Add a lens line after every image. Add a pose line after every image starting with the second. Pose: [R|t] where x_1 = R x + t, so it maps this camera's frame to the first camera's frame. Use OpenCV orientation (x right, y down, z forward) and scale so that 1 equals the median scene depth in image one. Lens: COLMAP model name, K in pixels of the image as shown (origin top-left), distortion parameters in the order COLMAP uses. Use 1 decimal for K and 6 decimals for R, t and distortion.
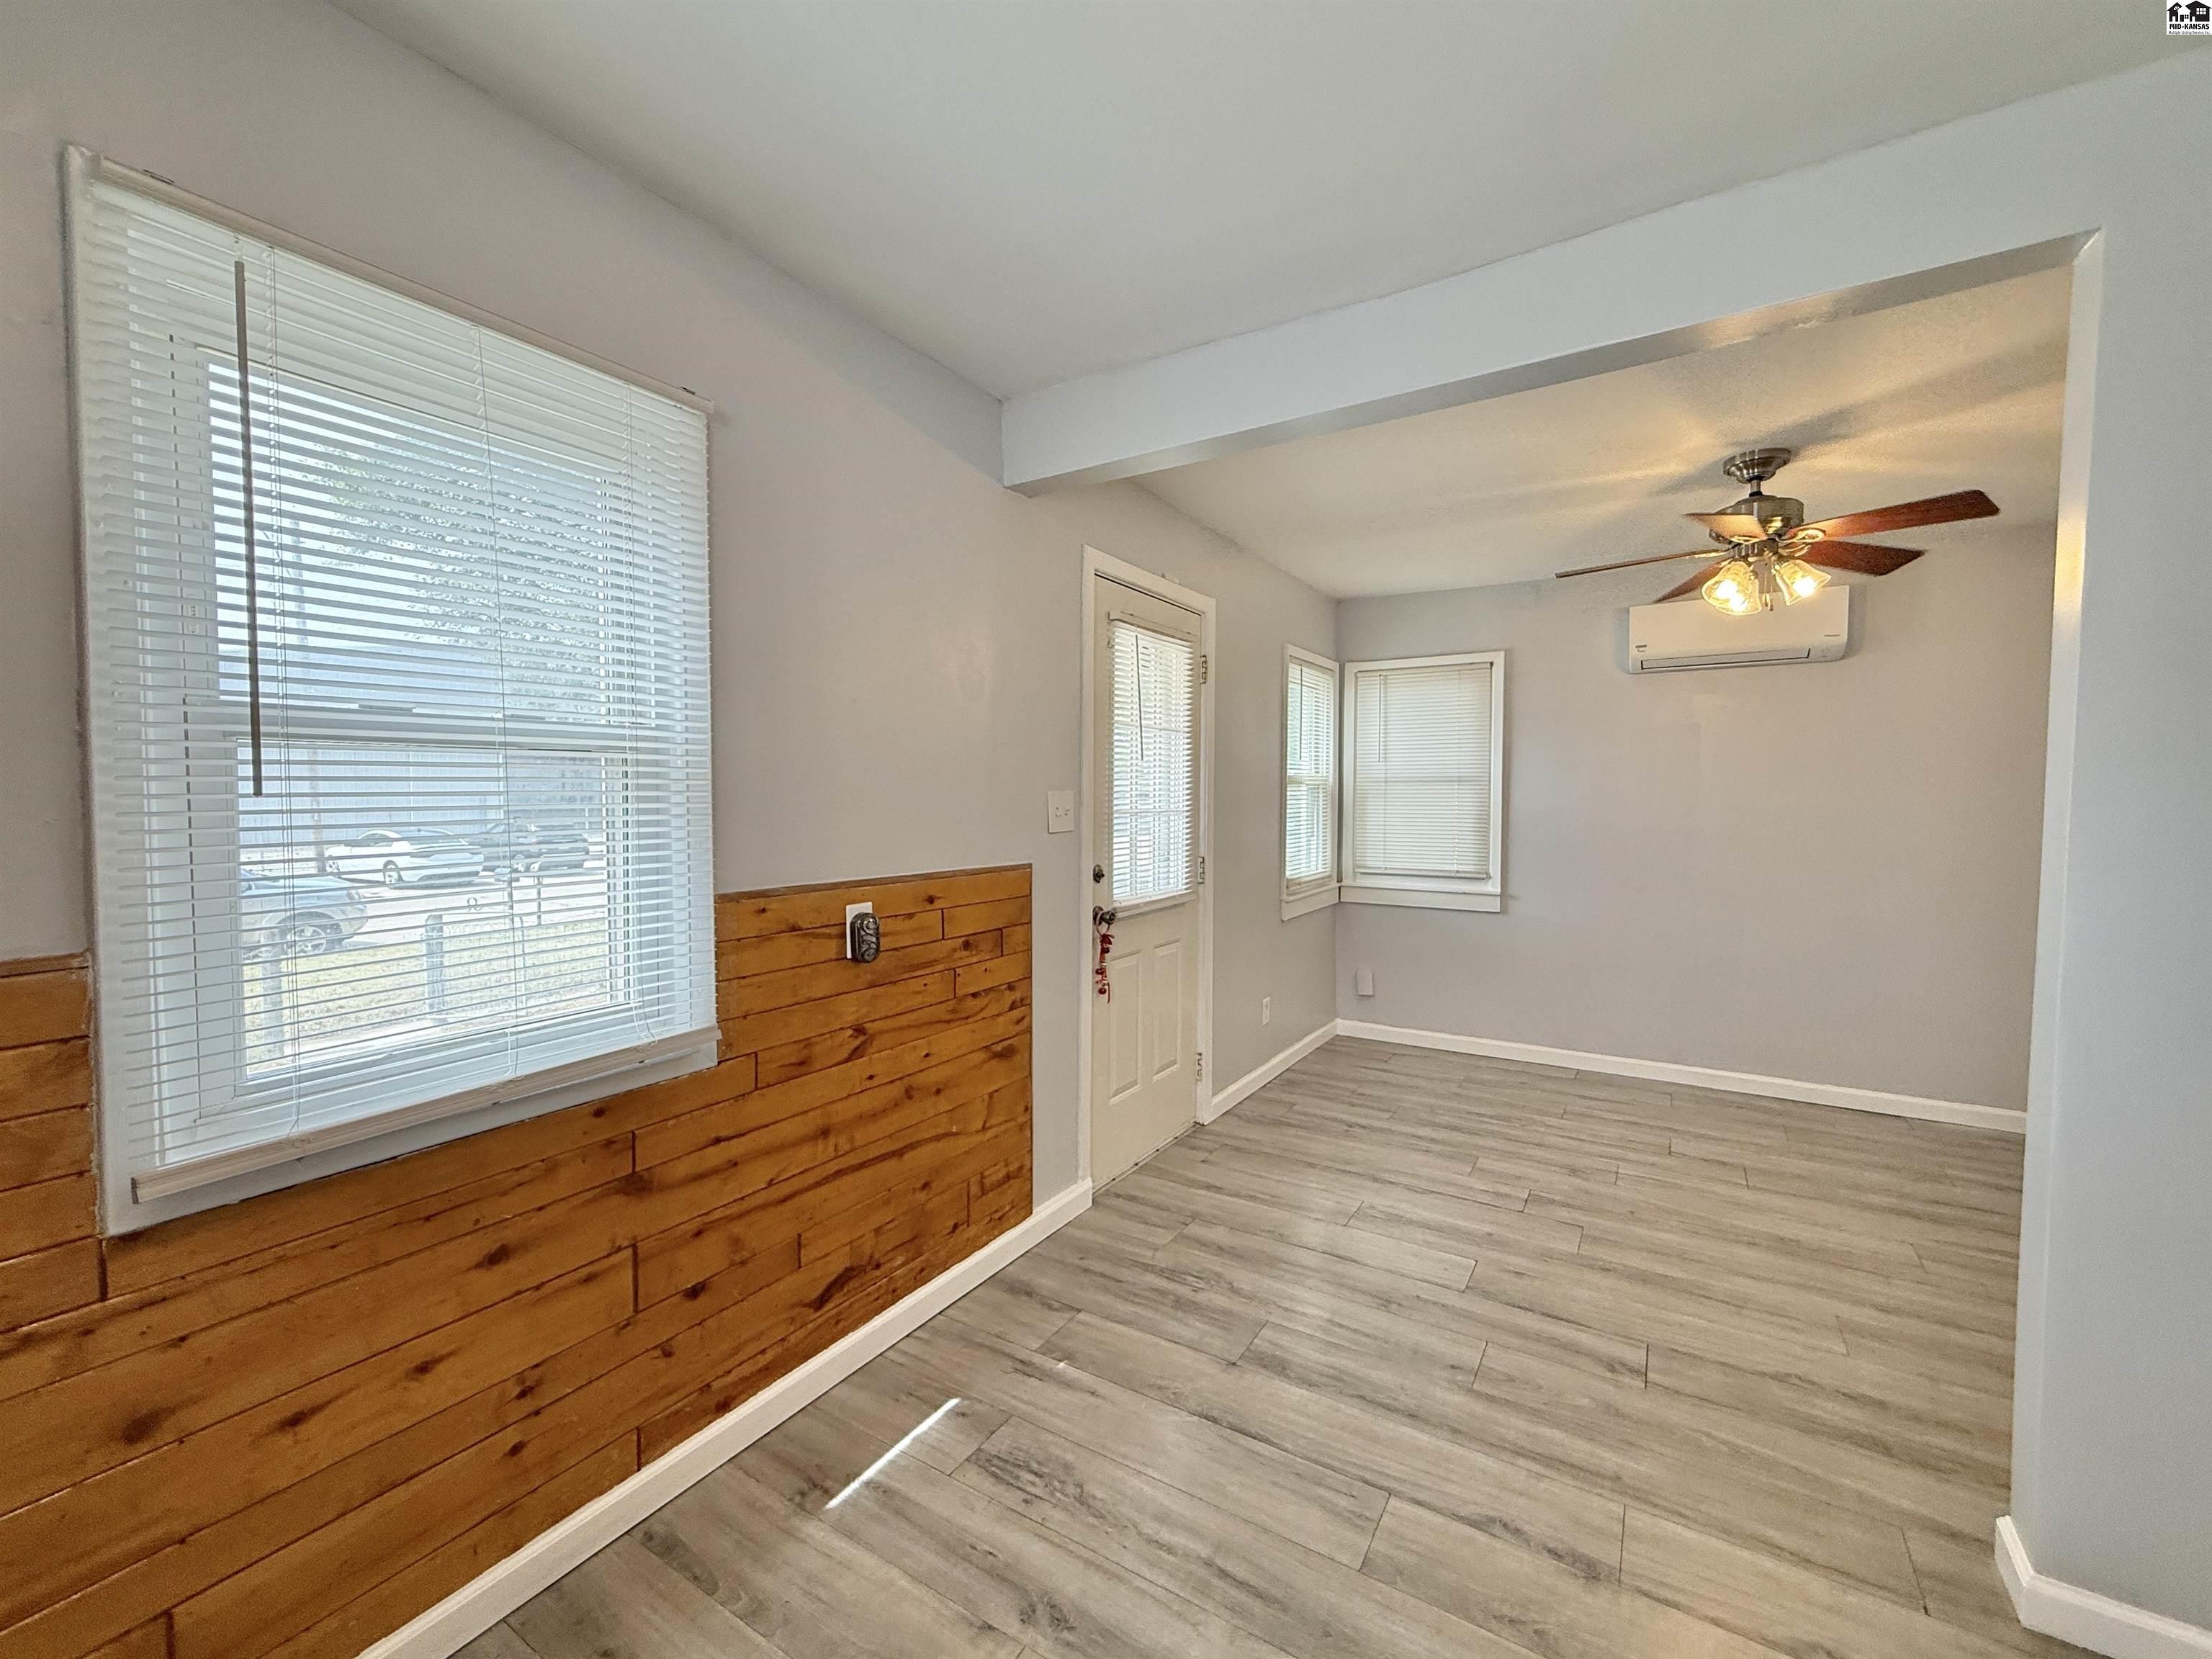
lens RADIAL K [[910.6, 0, 1107.4], [0, 910.6, 825.8], [0, 0, 1]] dist [-0.000918, -0.000133]
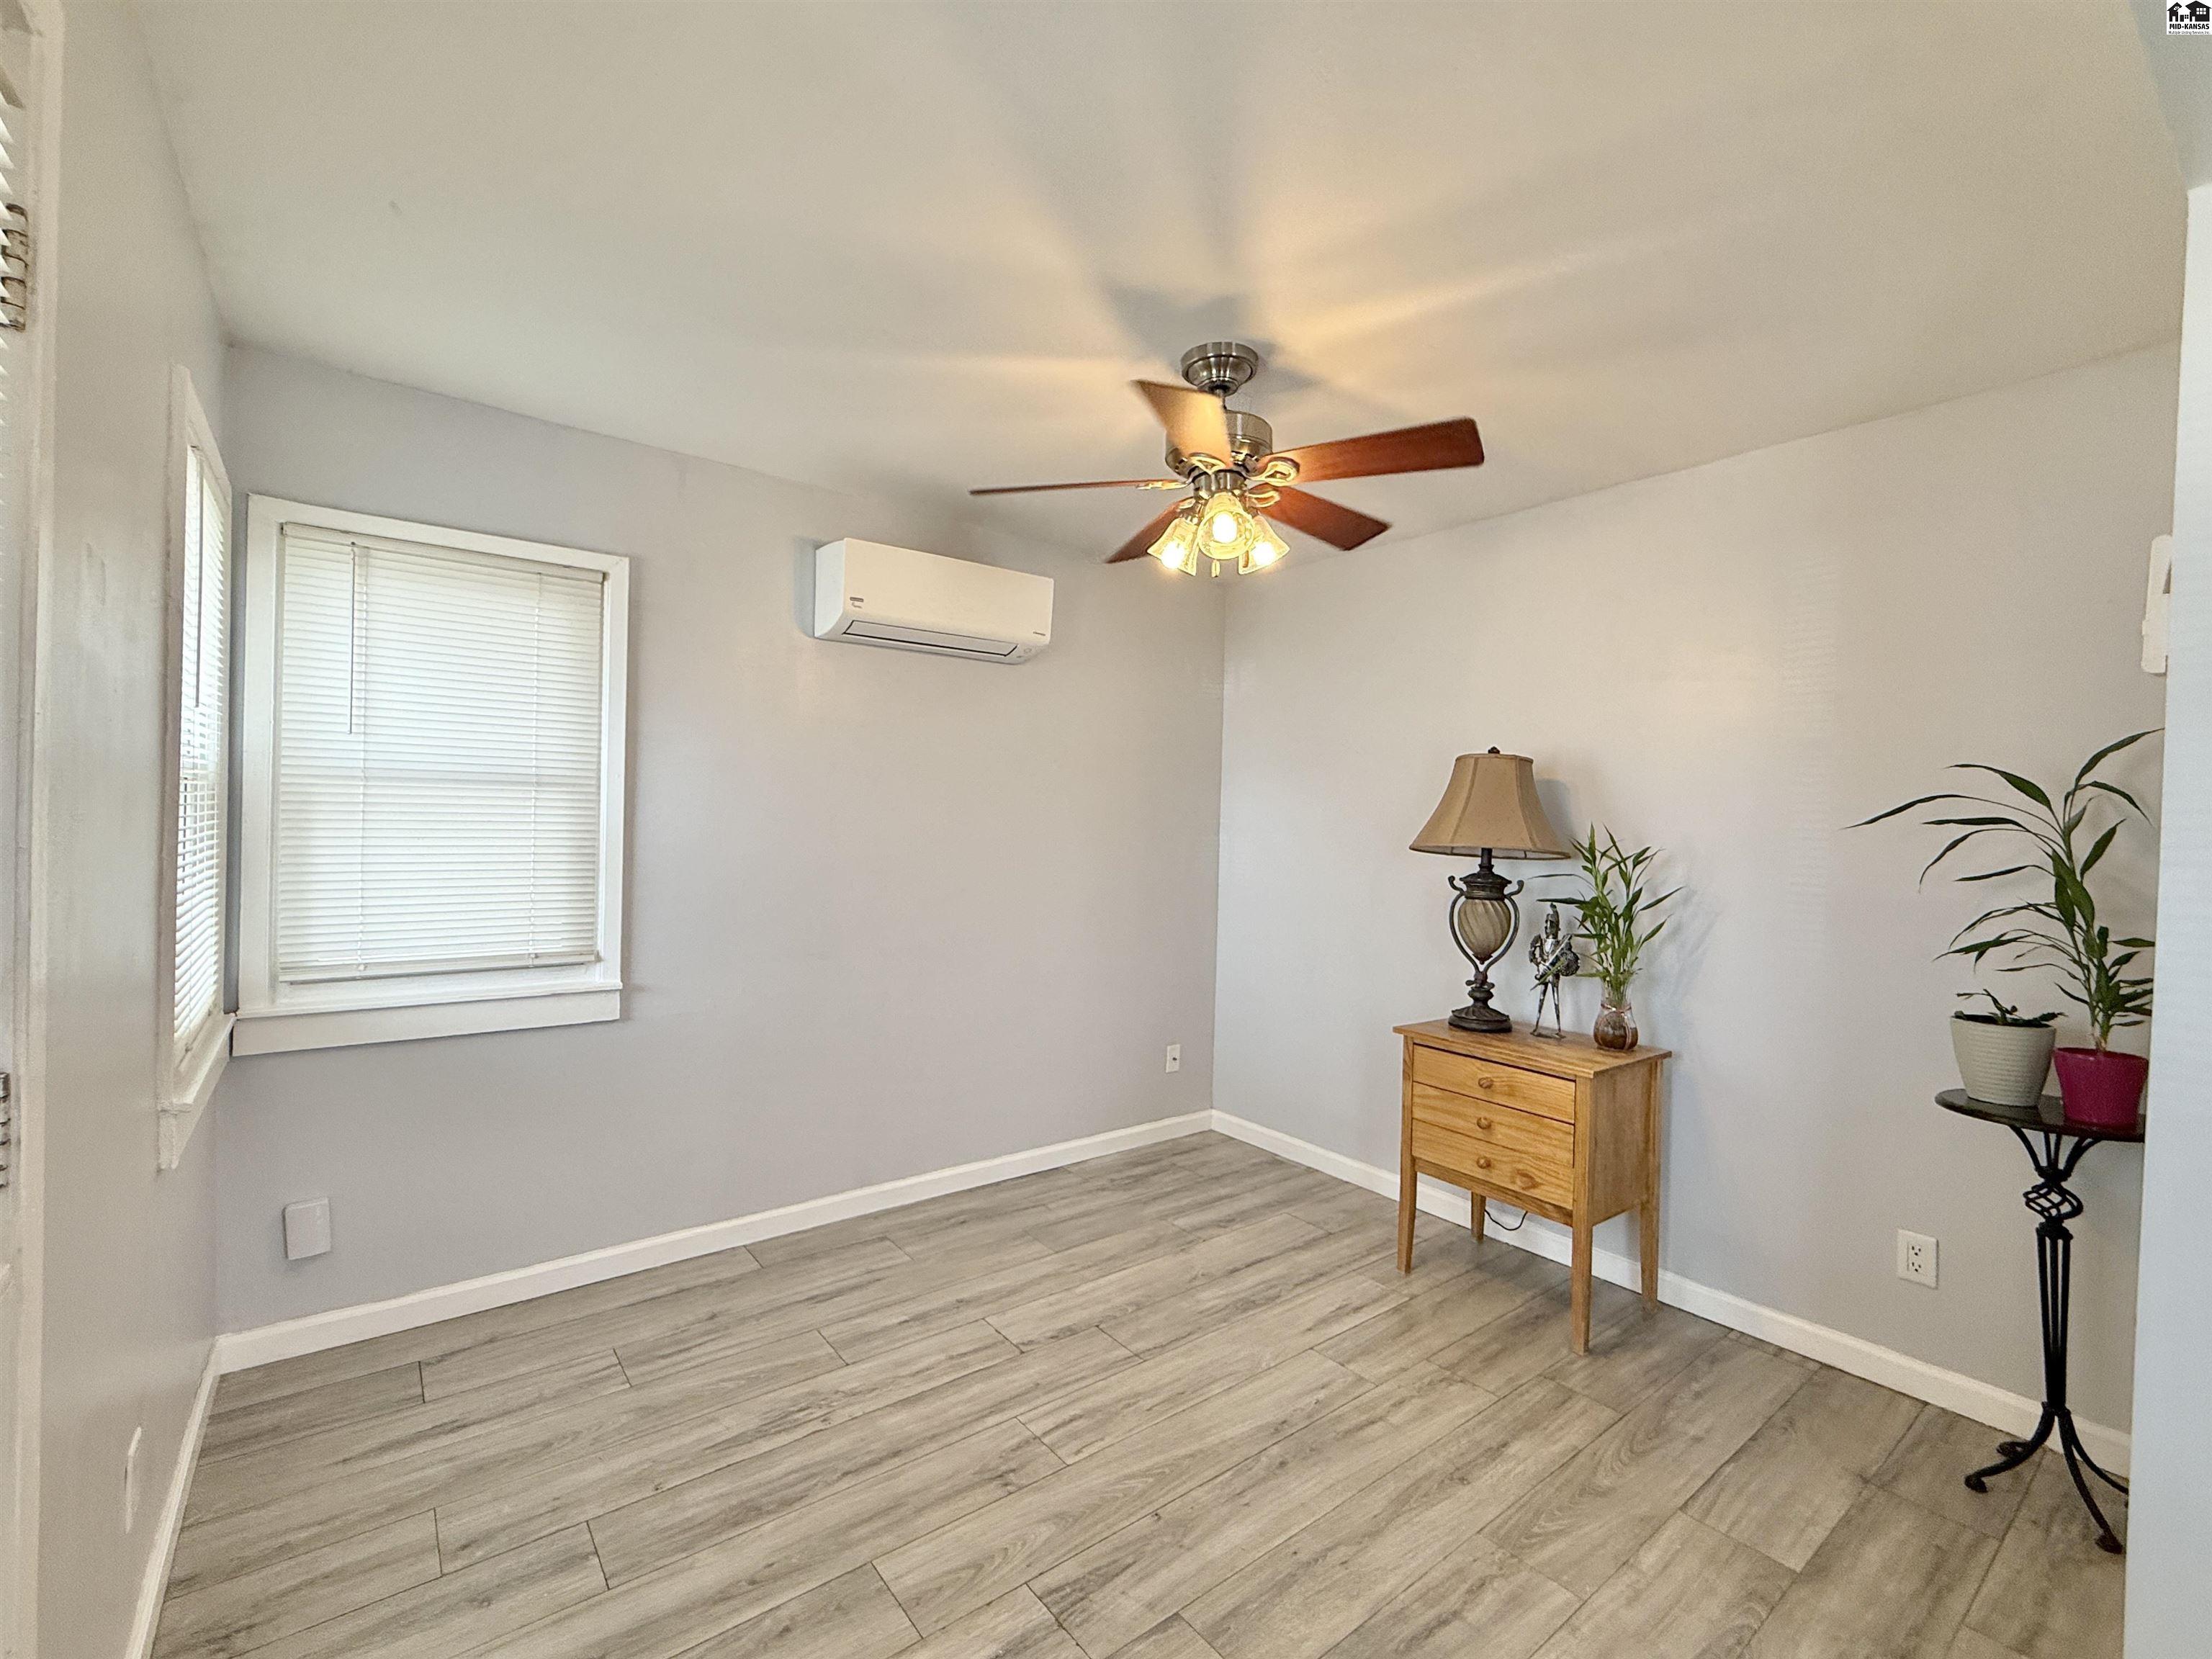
lens RADIAL K [[956.1, 0, 1103.1], [0, 956.1, 824.8], [0, 0, 1]] dist [-0.000796, -0.000126]
pose [[0.347492, 0.001193, 0.937682, -0.026762], [0.009948, 0.999938, -0.004959, -0.026094], [-0.937630, 0.011052, 0.347458, 0.680841]]
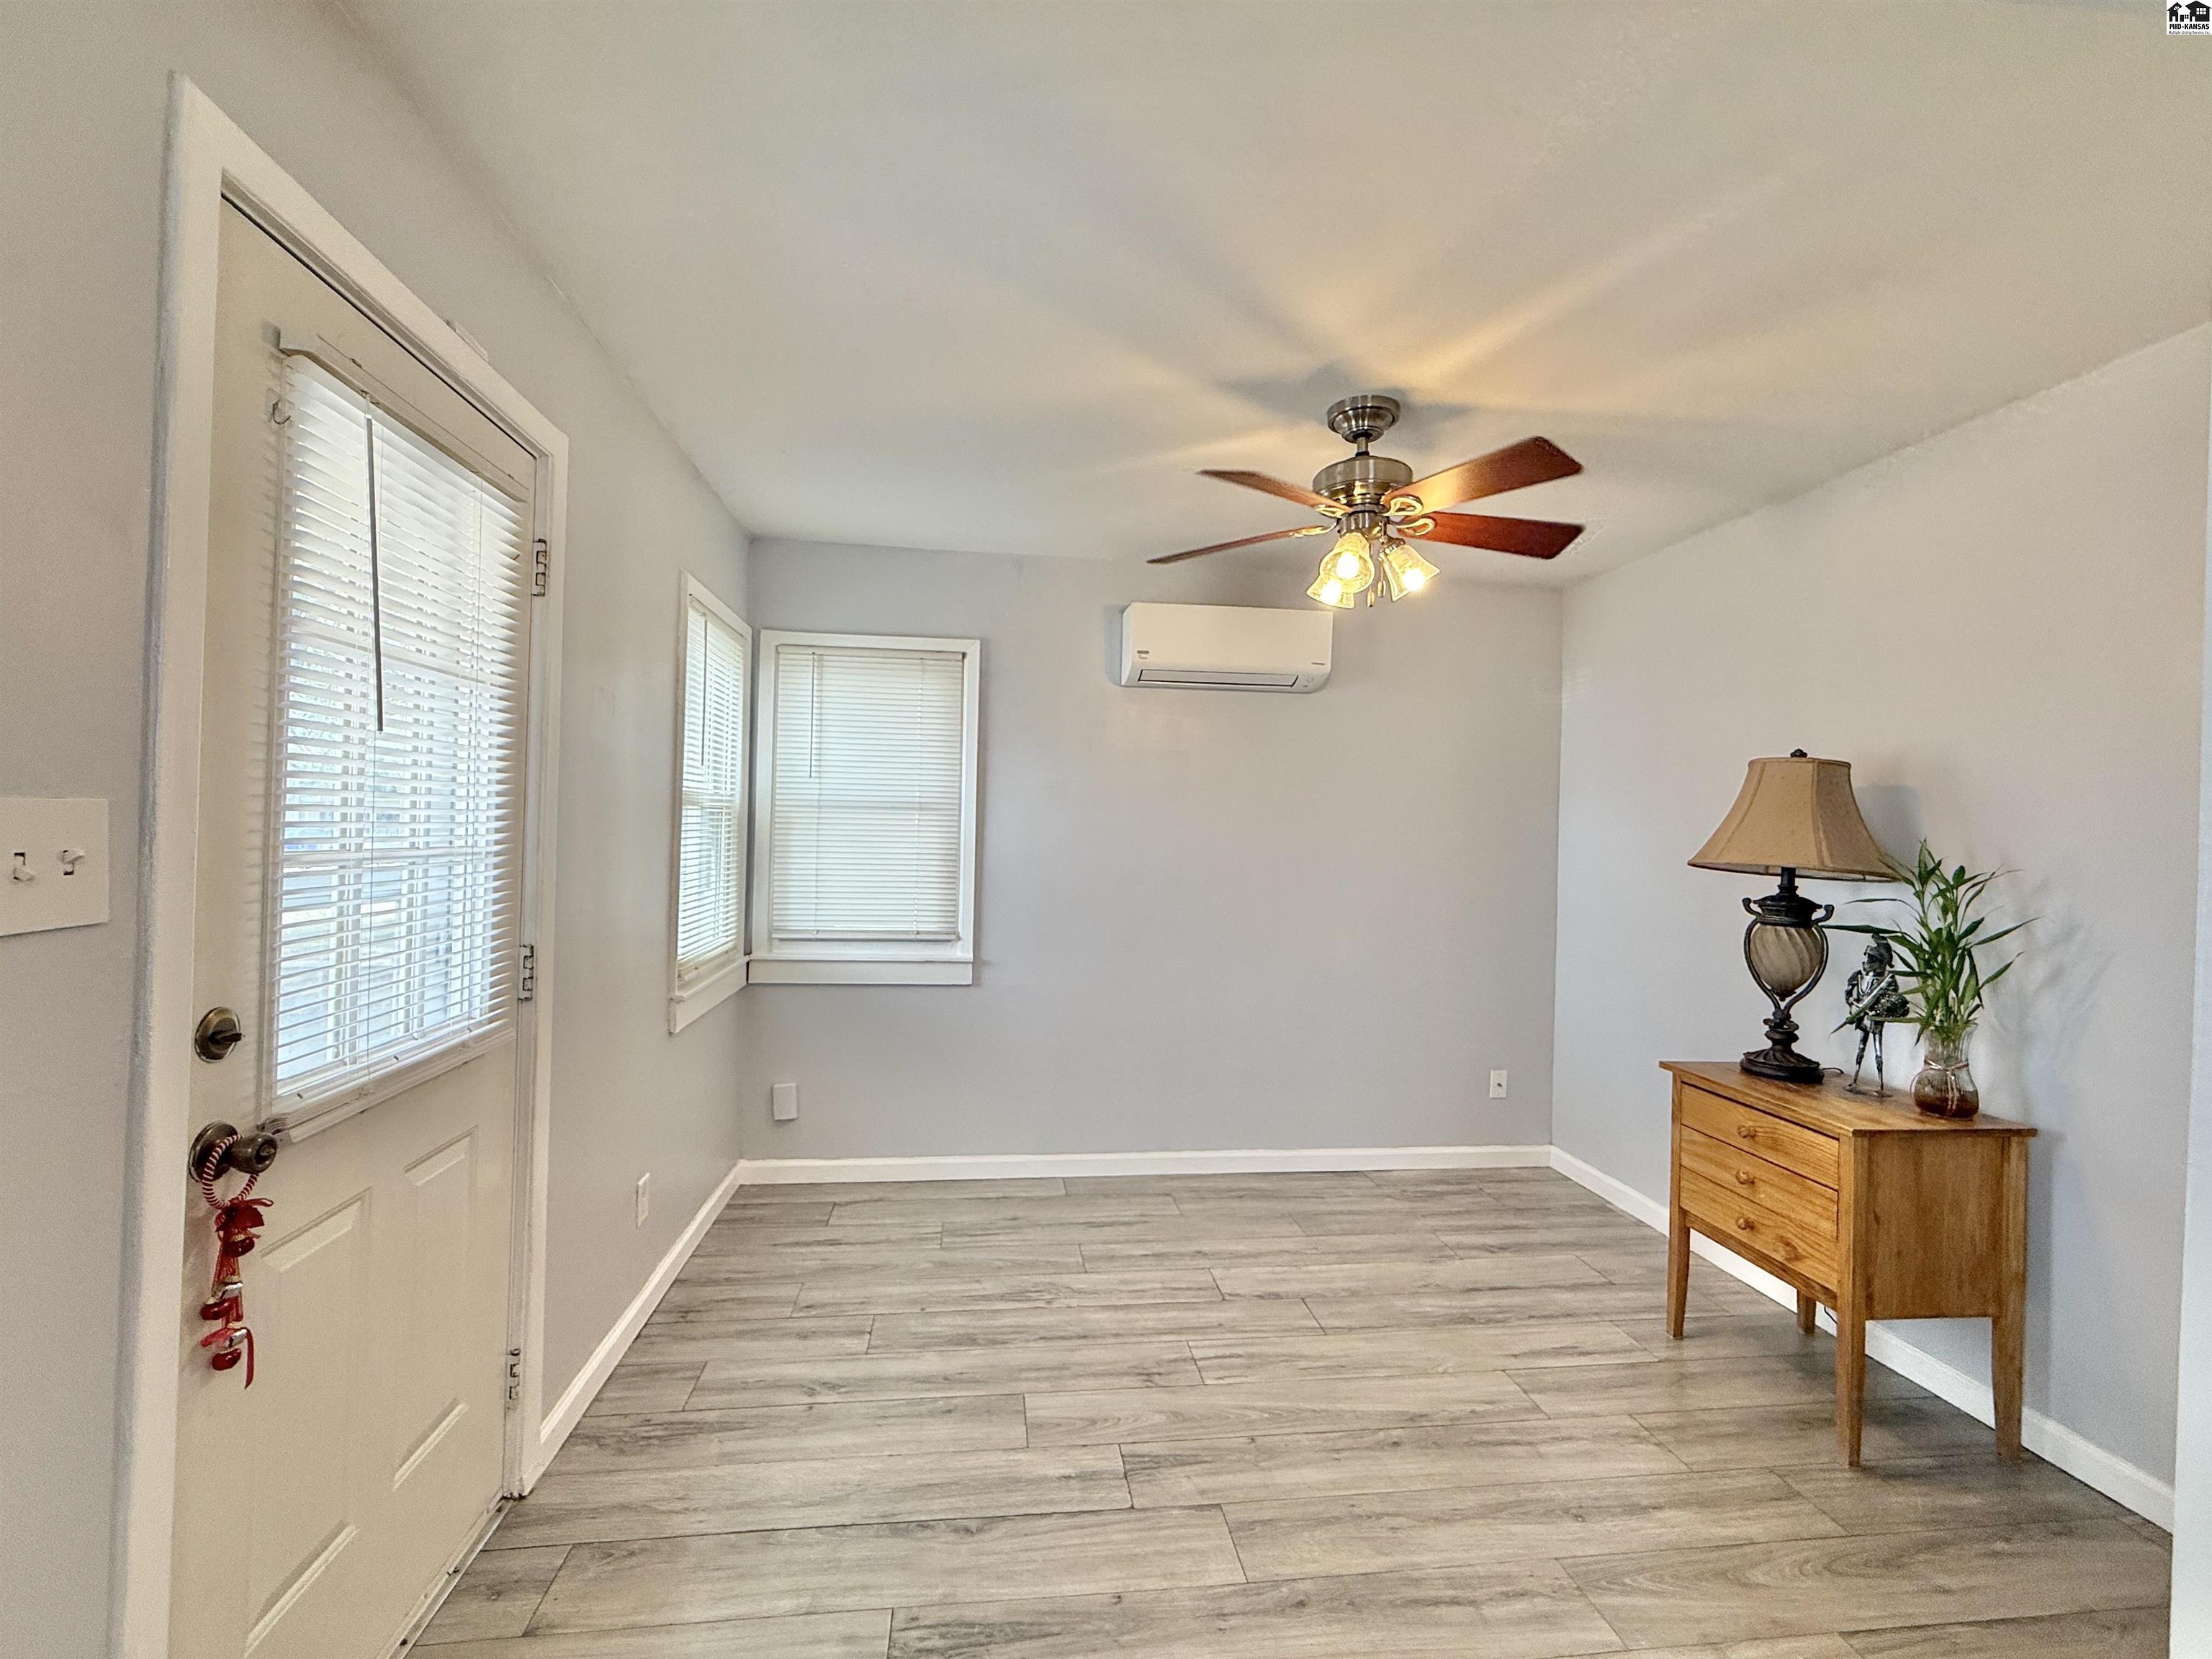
lens RADIAL K [[956.1, 0, 1103.1], [0, 956.1, 824.8], [0, 0, 1]] dist [-0.000796, -0.000126]
pose [[0.775174, 0.020311, 0.631422, 0.018017], [0.000946, 0.999445, -0.033310, -0.014210], [-0.631748, 0.026418, 0.774724, 0.419826]]
